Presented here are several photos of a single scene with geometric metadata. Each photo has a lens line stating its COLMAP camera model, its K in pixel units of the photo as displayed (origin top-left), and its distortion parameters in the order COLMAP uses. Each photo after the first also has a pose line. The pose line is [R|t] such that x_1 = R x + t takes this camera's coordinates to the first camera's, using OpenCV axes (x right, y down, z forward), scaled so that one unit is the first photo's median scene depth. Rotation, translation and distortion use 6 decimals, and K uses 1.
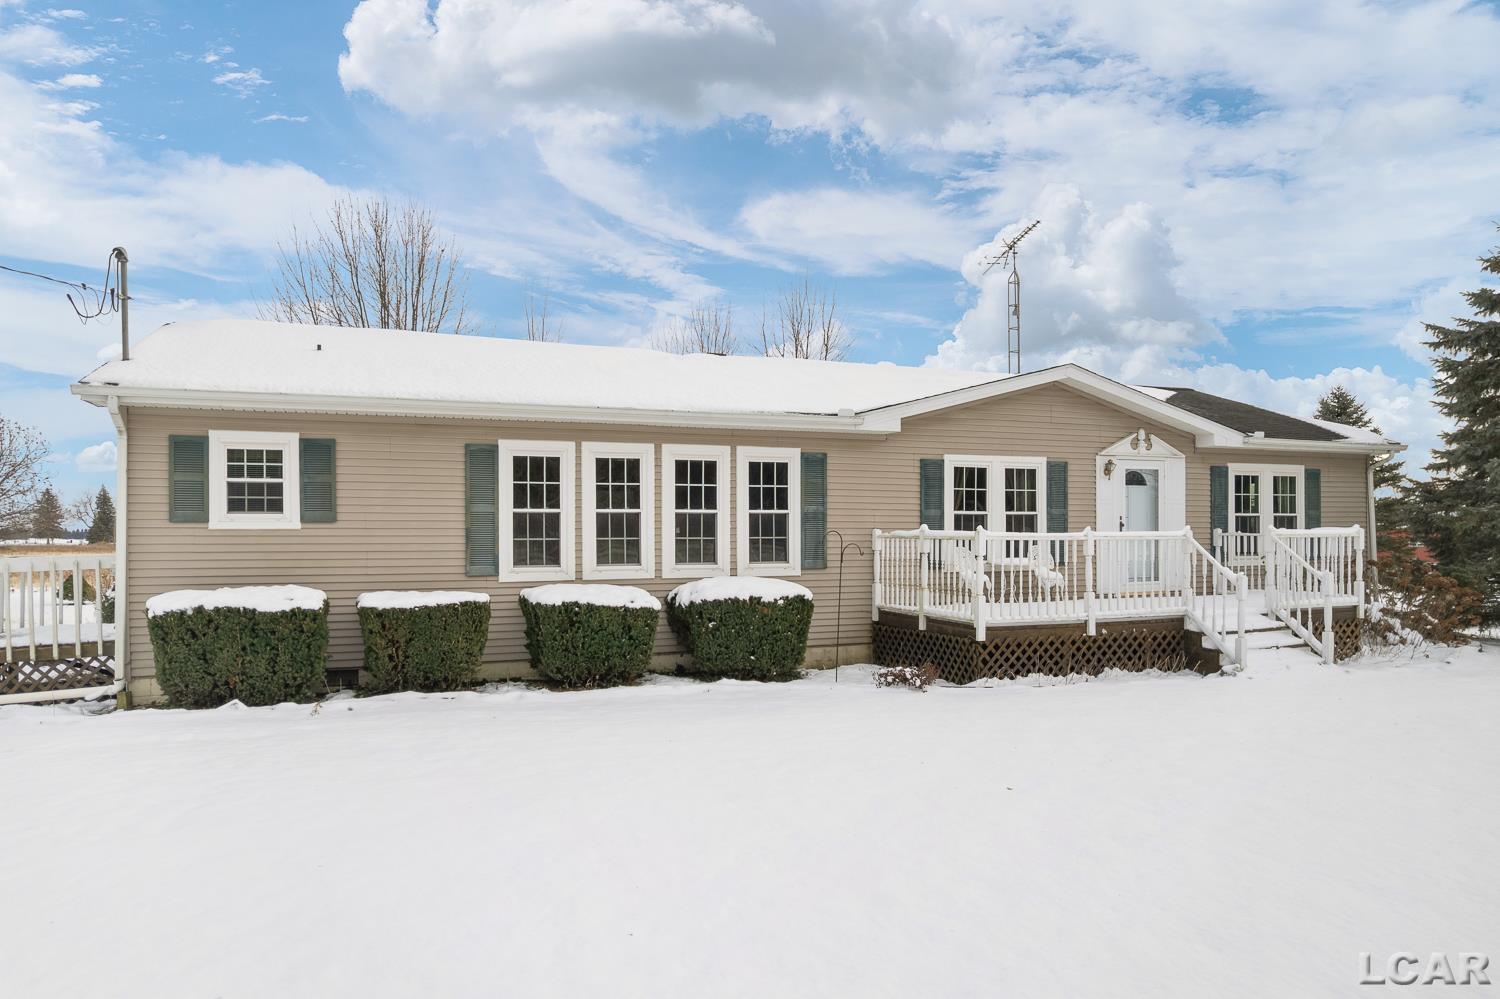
lens RADIAL K [[963.4, 0, 752.4], [0, 963.4, 525.2], [0, 0, 1]] dist [-0.028577, 0.001505]
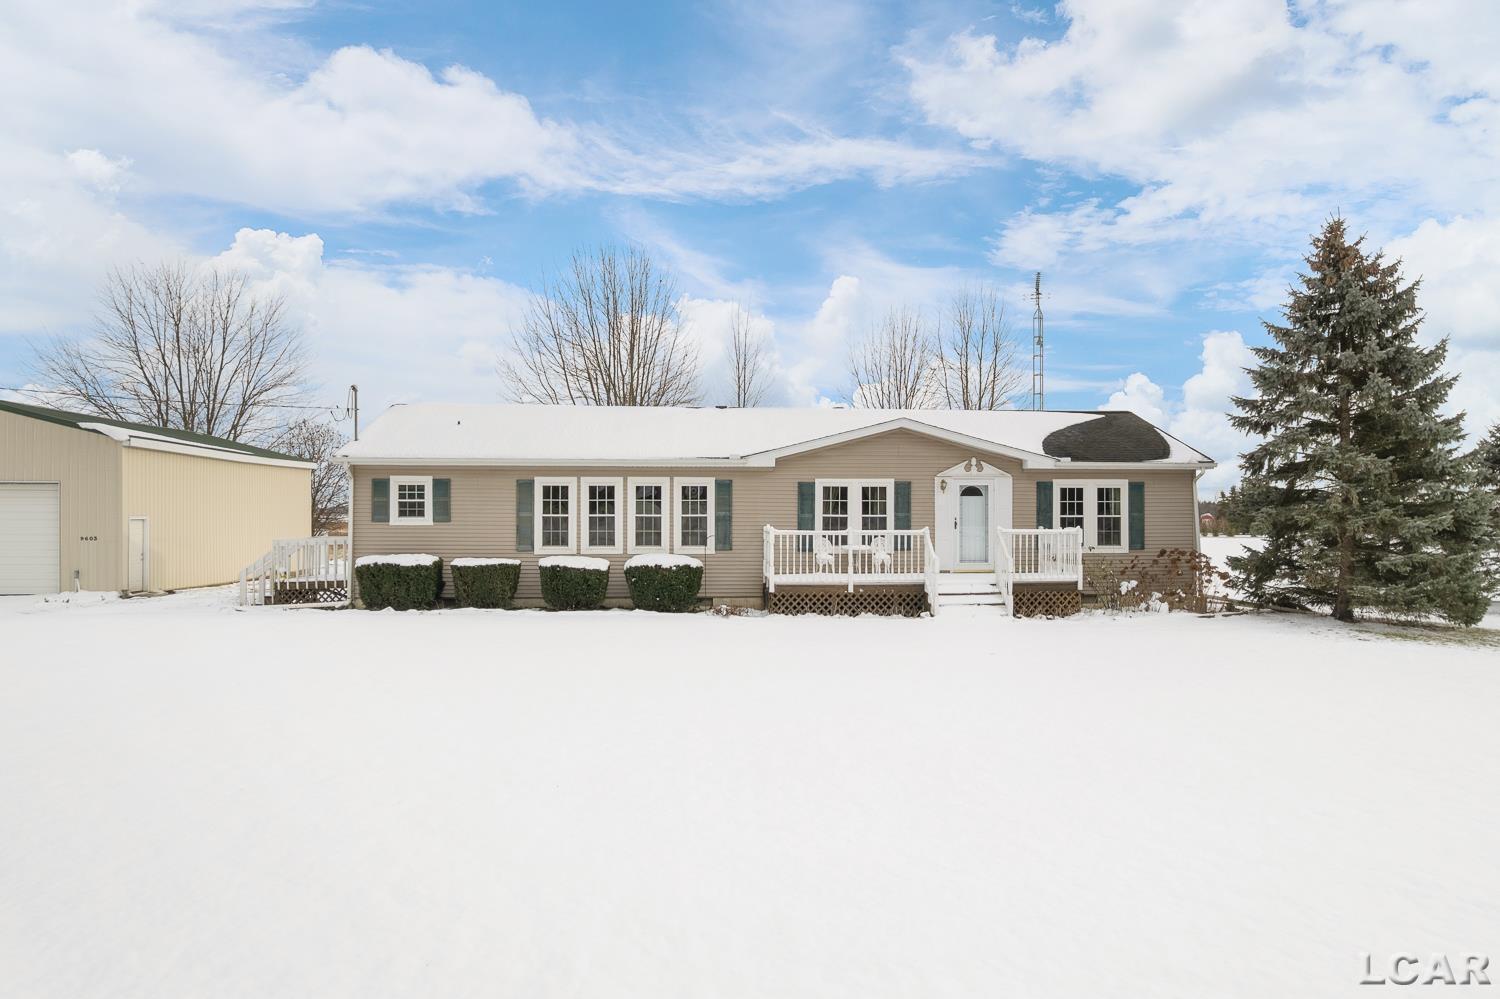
lens RADIAL K [[1036.4, 0, 784.6], [0, 1036.4, 501.3], [0, 0, 1]] dist [-0.001505, -0.000621]
pose [[0.959611, 0.001480, -0.281328, 0.710532], [-0.002638, 0.999990, -0.003737, -0.034389], [0.281319, 0.004329, 0.959605, -0.722727]]
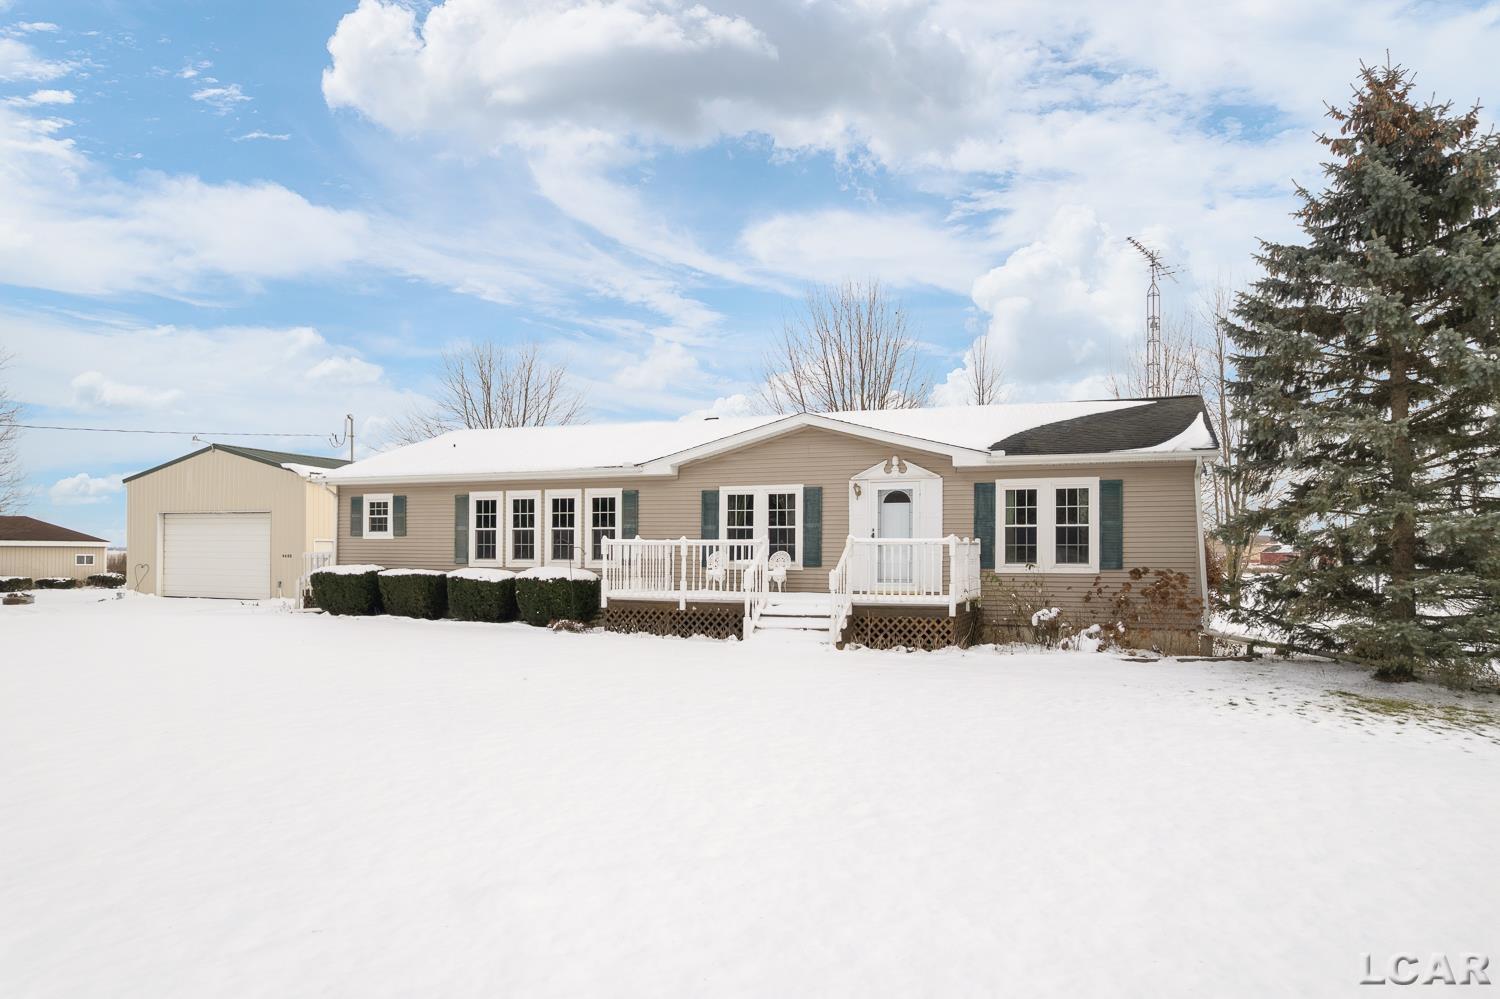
lens RADIAL K [[981.3, 0, 751.2], [0, 981.3, 556.2], [0, 0, 1]] dist [-0.006399, -0.002958]
pose [[0.728401, 0.009165, -0.685090, 1.389393], [-0.000402, 0.999916, 0.012950, 0.011627], [0.685151, -0.009157, 0.728344, -0.027277]]
